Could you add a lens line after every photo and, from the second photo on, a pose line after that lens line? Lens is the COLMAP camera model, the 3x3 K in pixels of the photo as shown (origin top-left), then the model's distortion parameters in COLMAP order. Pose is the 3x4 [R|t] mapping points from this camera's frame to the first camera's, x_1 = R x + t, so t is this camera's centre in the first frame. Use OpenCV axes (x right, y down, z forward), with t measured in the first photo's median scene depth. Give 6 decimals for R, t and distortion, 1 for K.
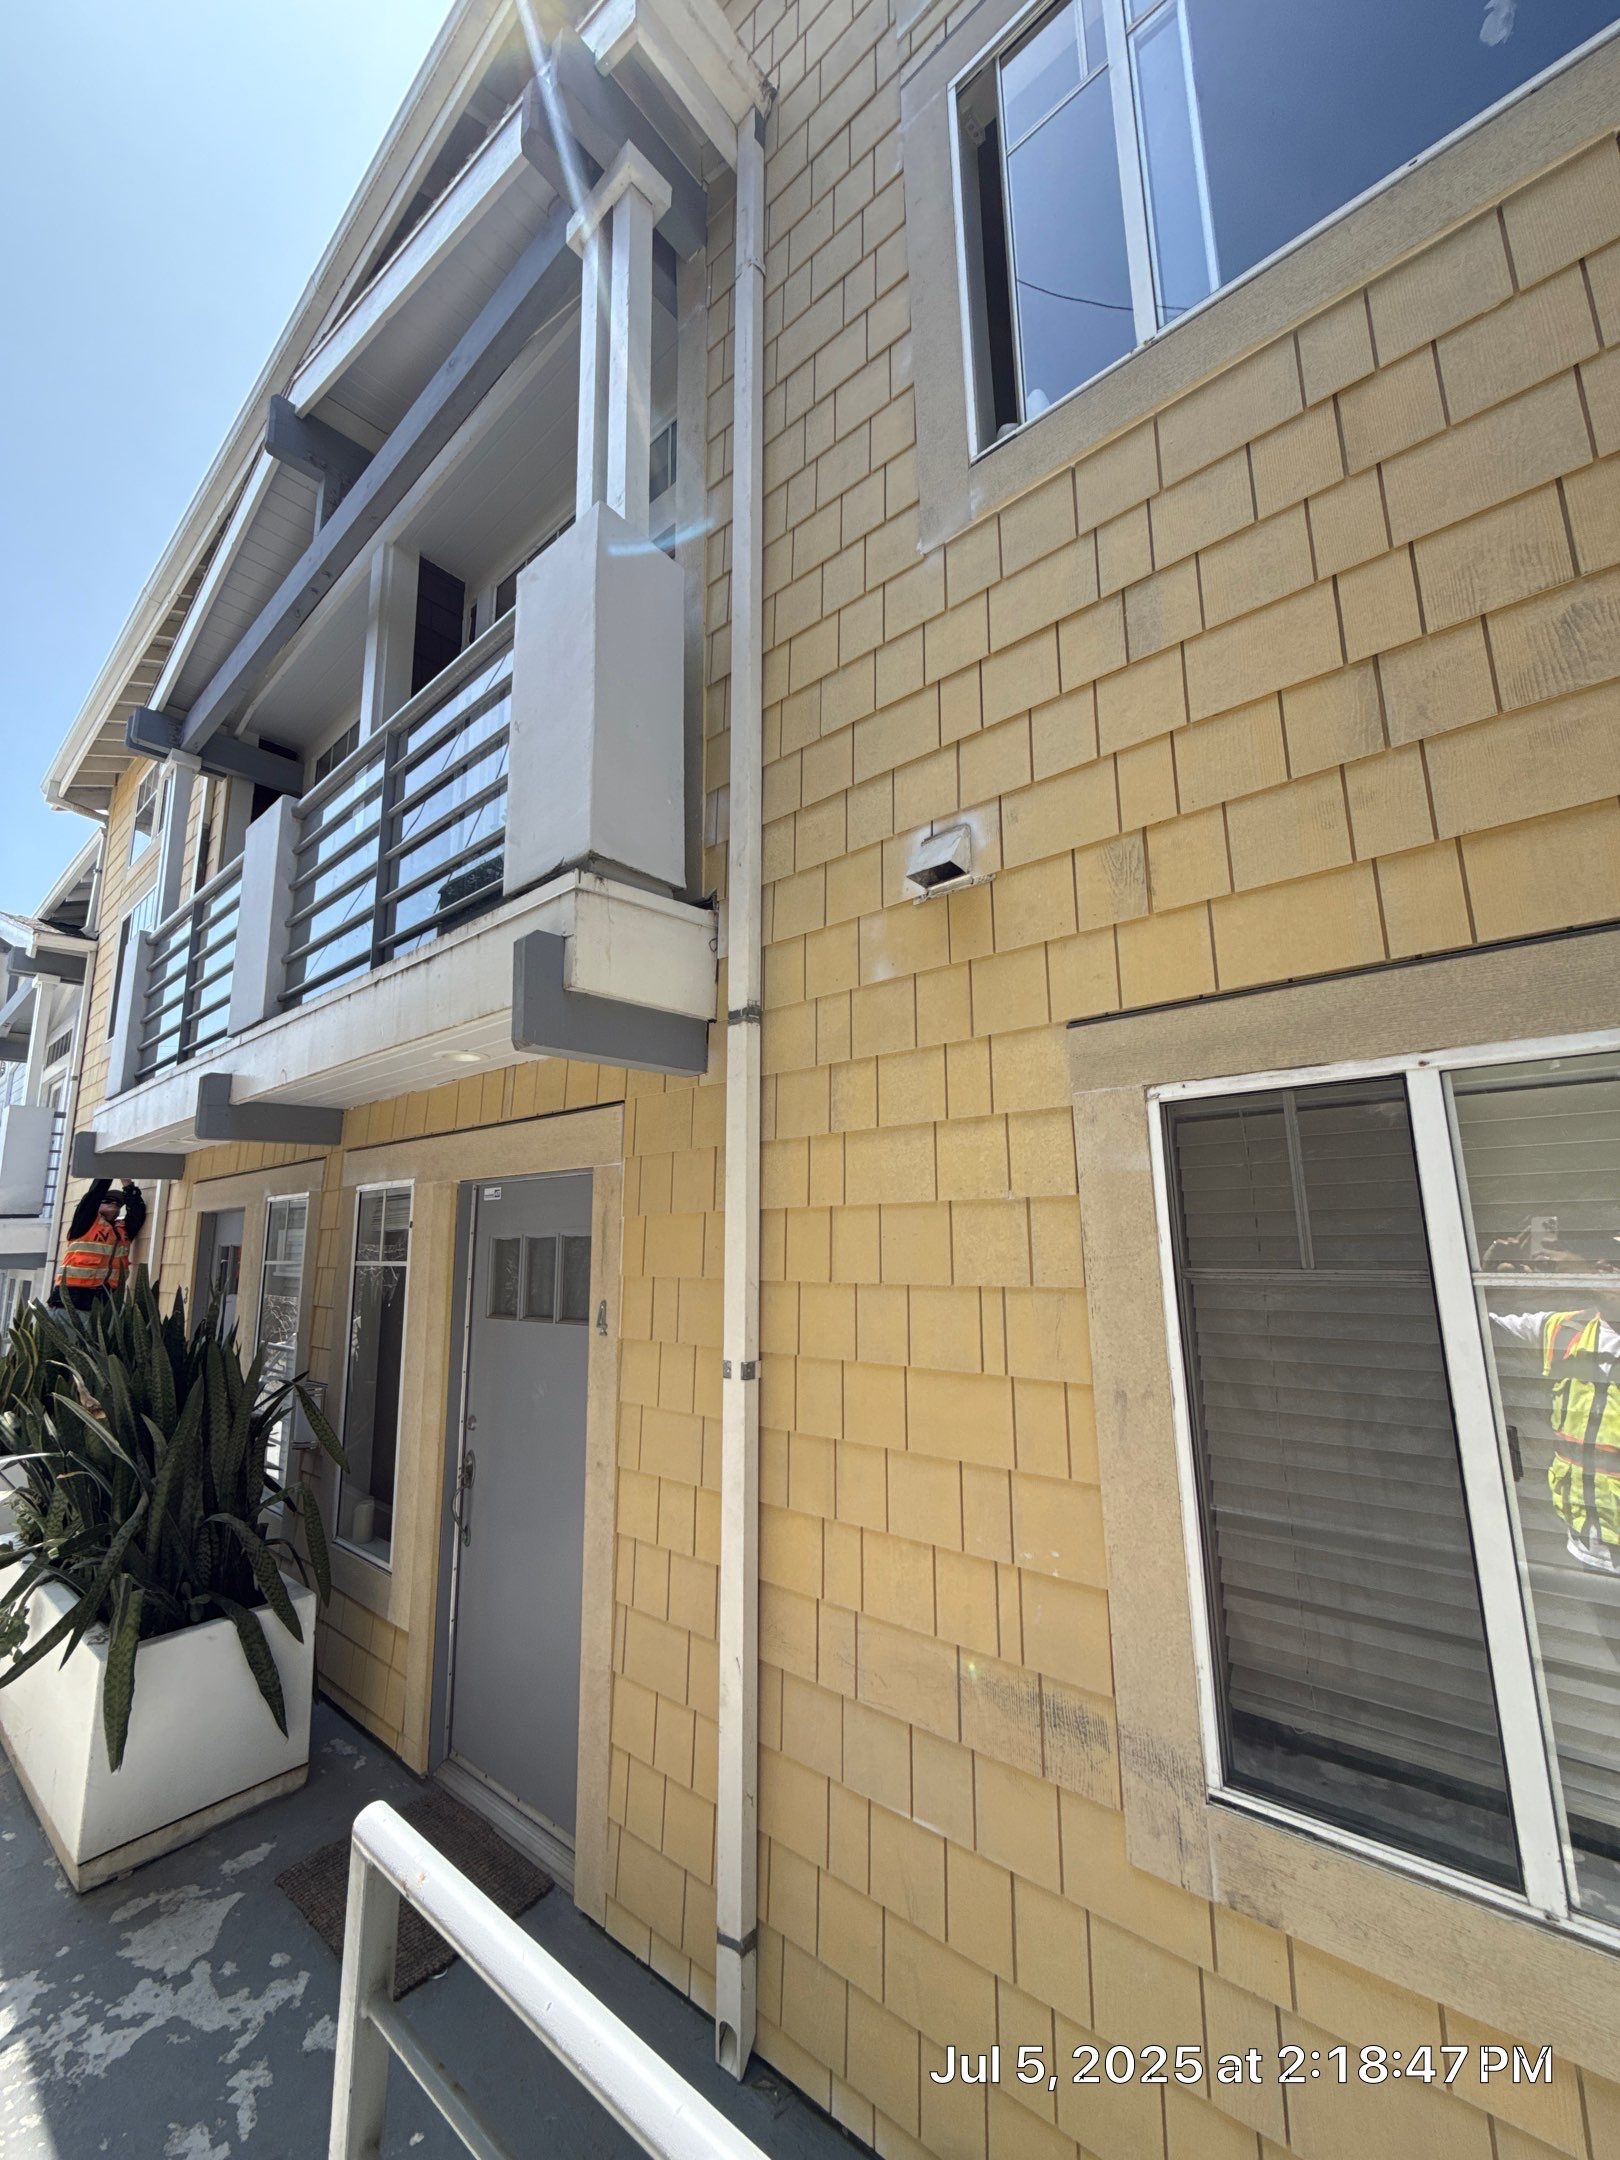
lens RADIAL K [[853.9, 0, 810.0], [0, 853.9, 1080.0], [0, 0, 1]] dist [-0.000295, -0.000521]
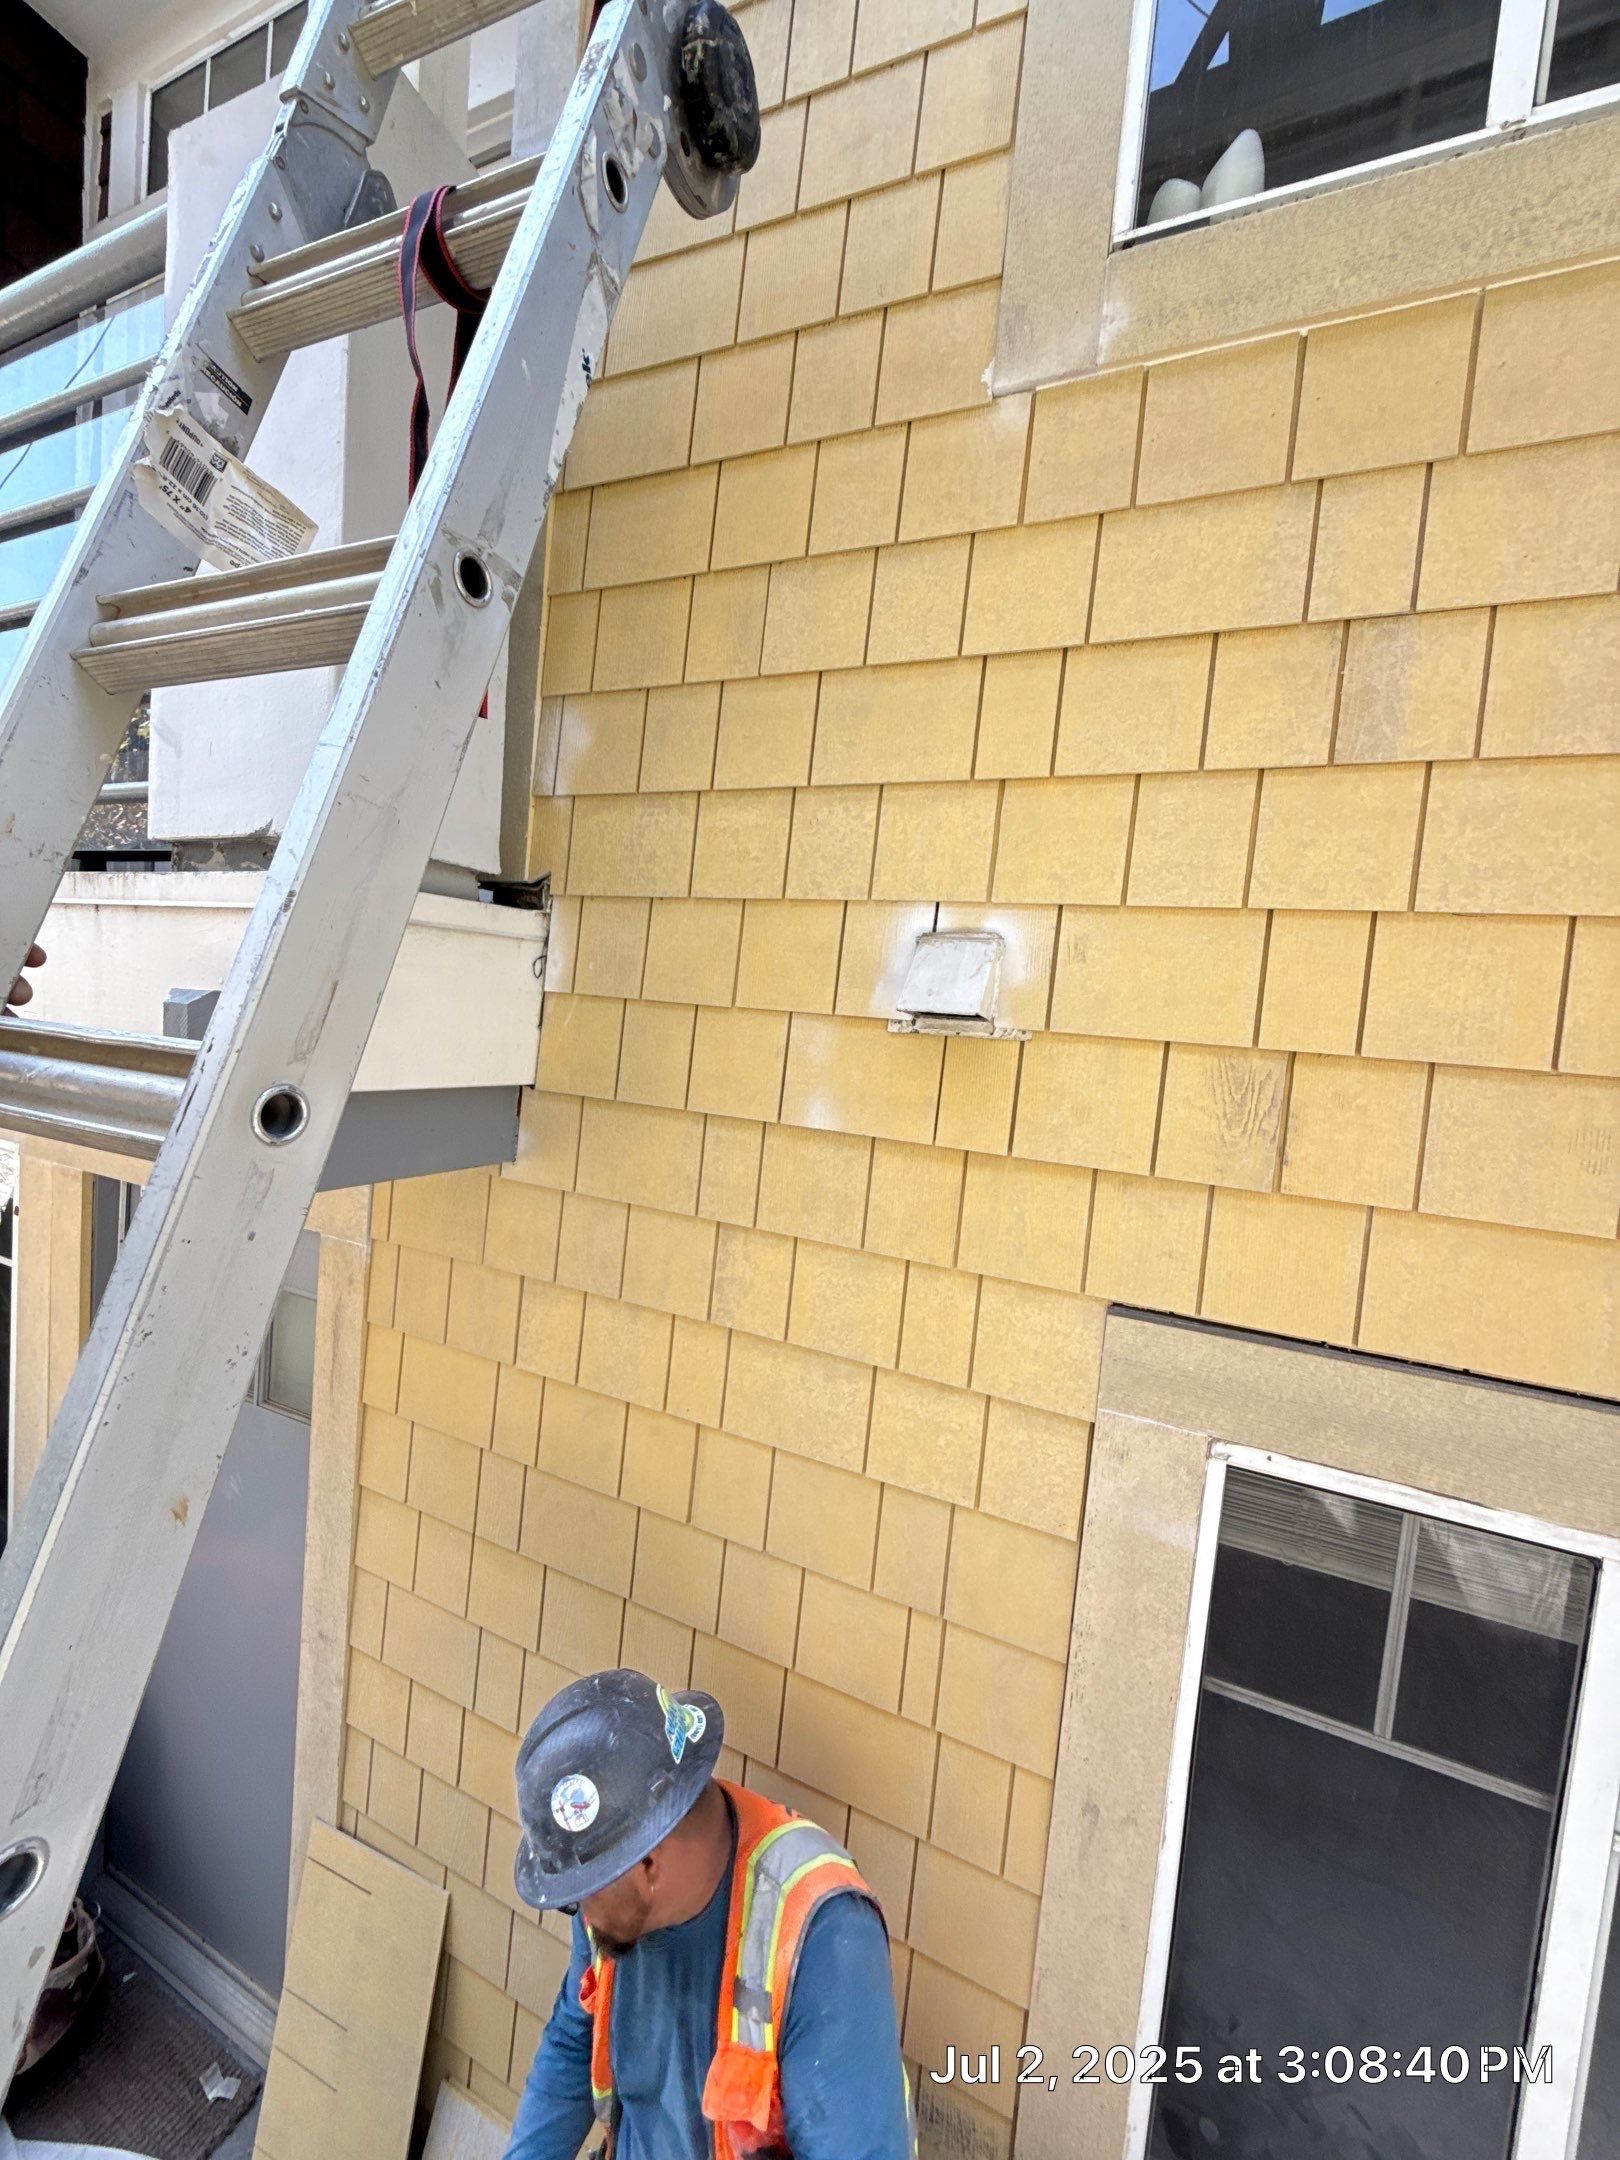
lens RADIAL K [[853.9, 0, 810.0], [0, 853.9, 1080.0], [0, 0, 1]] dist [-0.000295, -0.000521]
pose [[0.956051, 0.082207, 0.281441, -0.108855], [-0.149649, 0.962261, 0.227287, -0.296968], [-0.252135, -0.259416, 0.932272, 0.395327]]
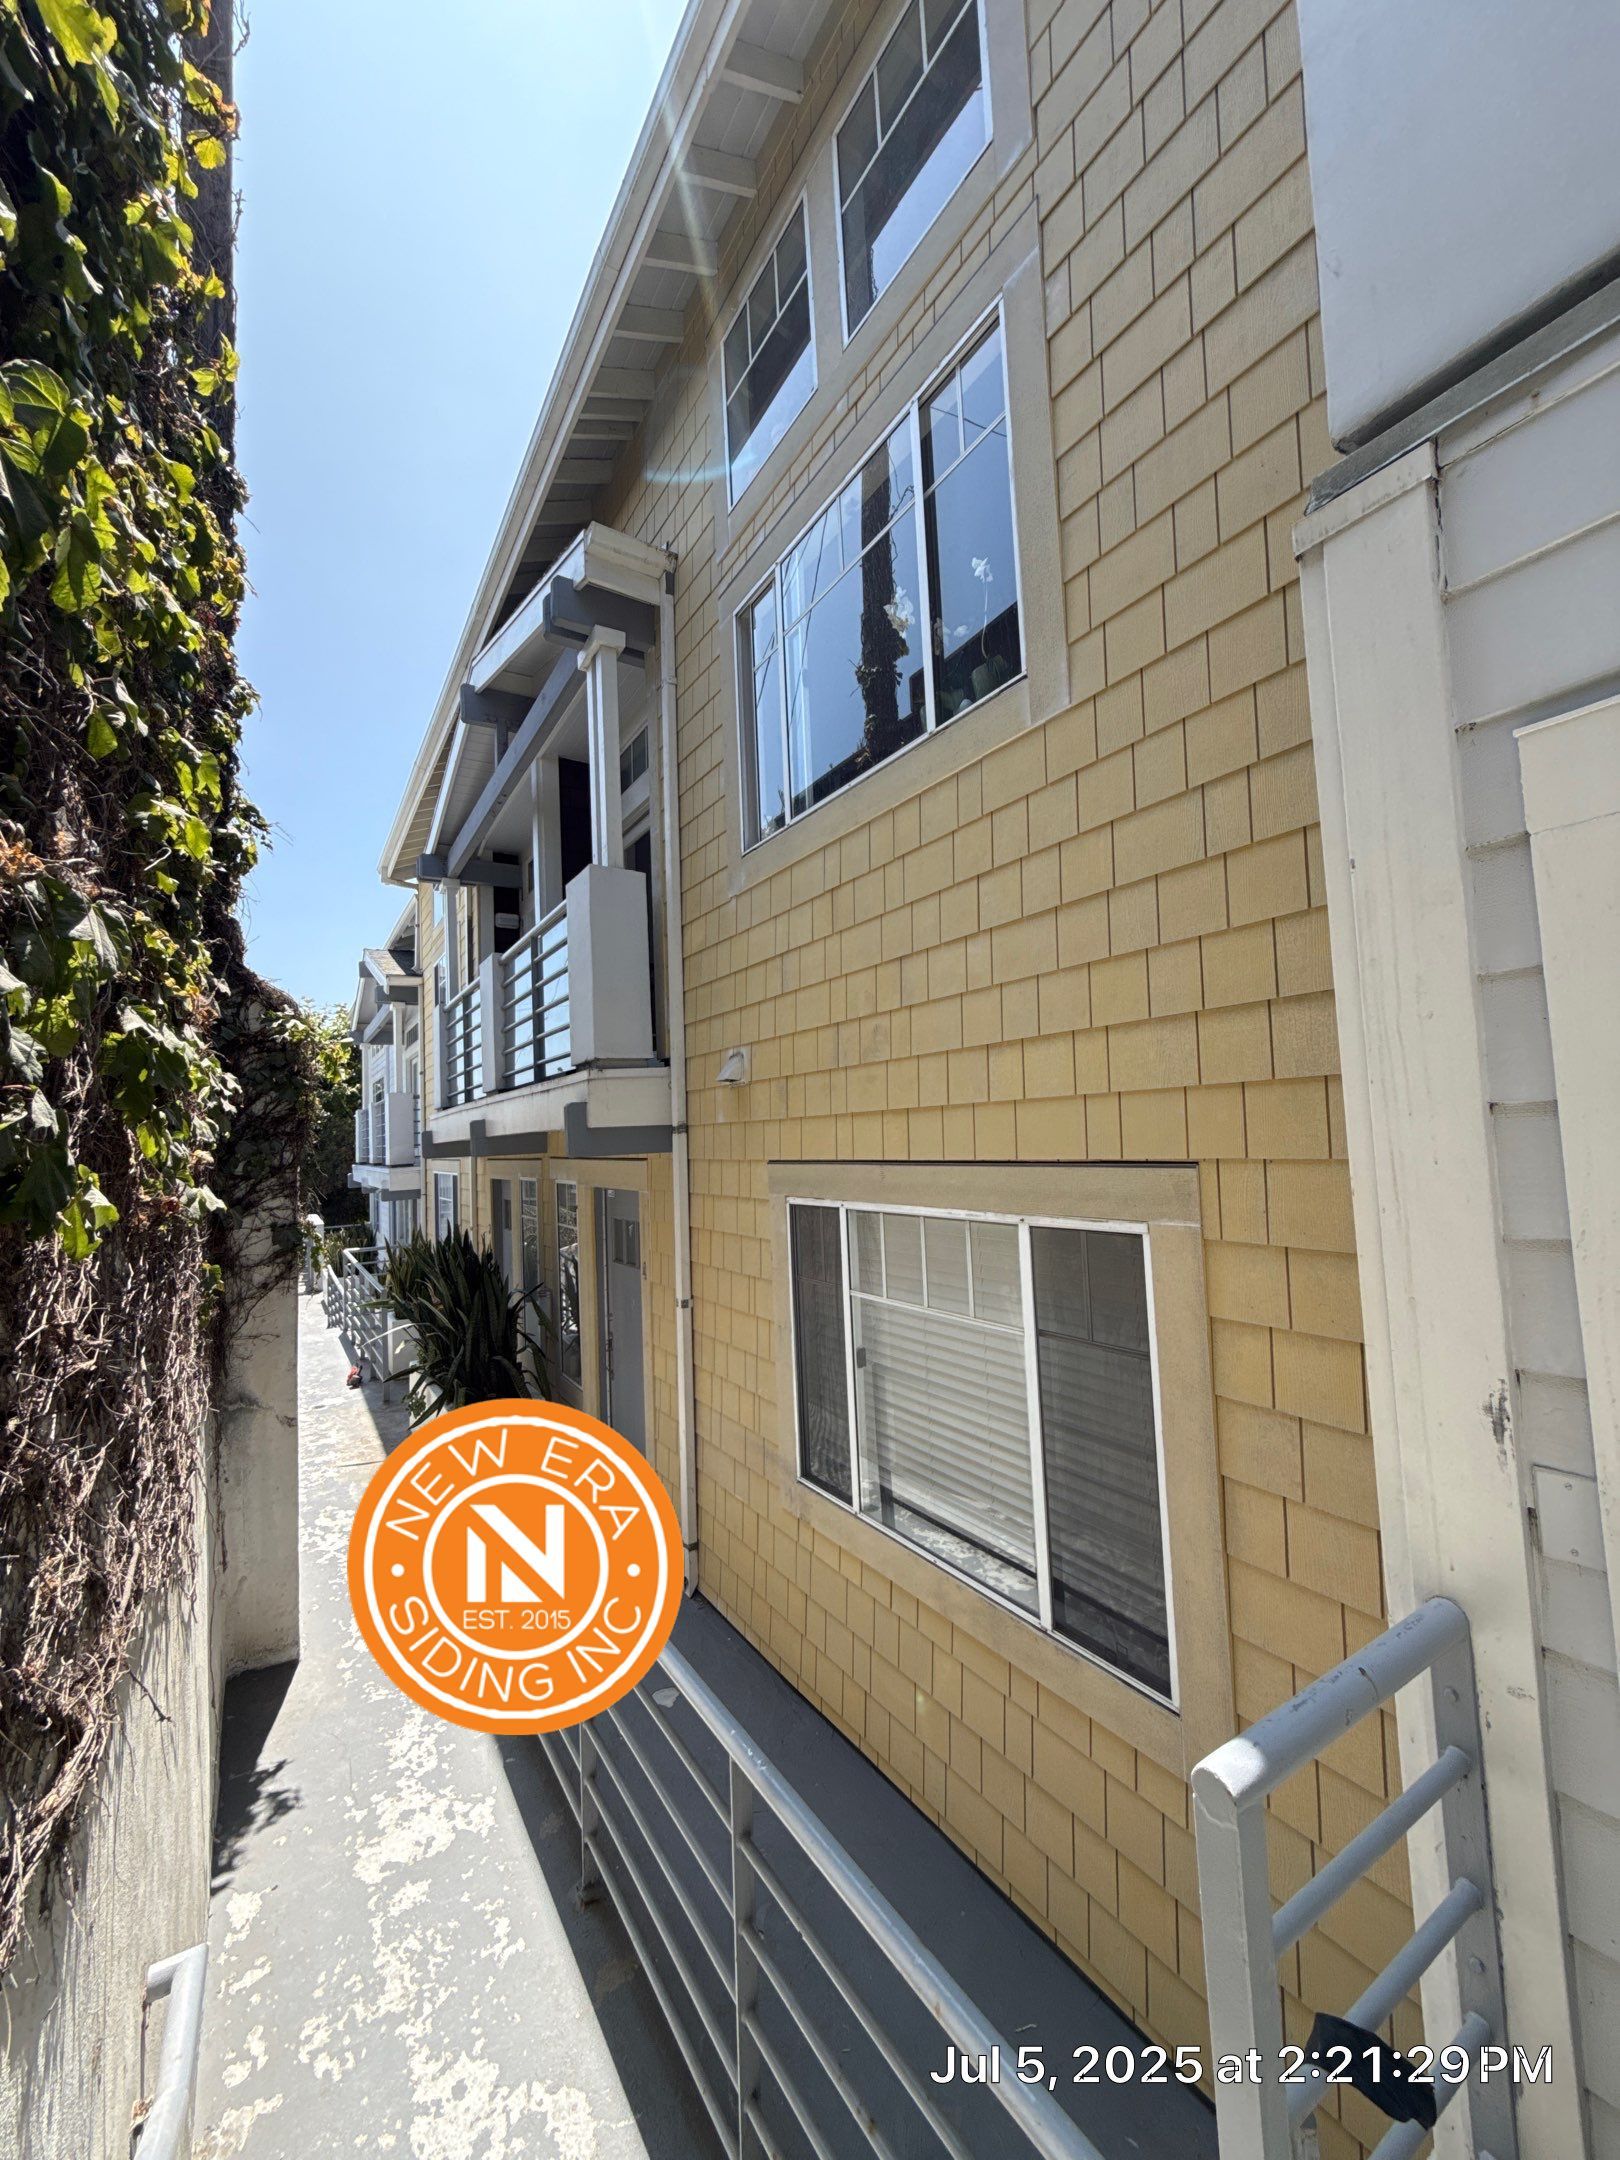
lens RADIAL K [[859.9, 0, 802.0], [0, 859.9, 1064.4], [0, 0, 1]] dist [-0.001204, -0.000293]
pose [[0.951141, -0.048040, -0.304997, 0.894917], [0.081511, 0.991846, 0.097969, -0.434770], [0.297804, -0.118043, 0.947301, -0.867499]]
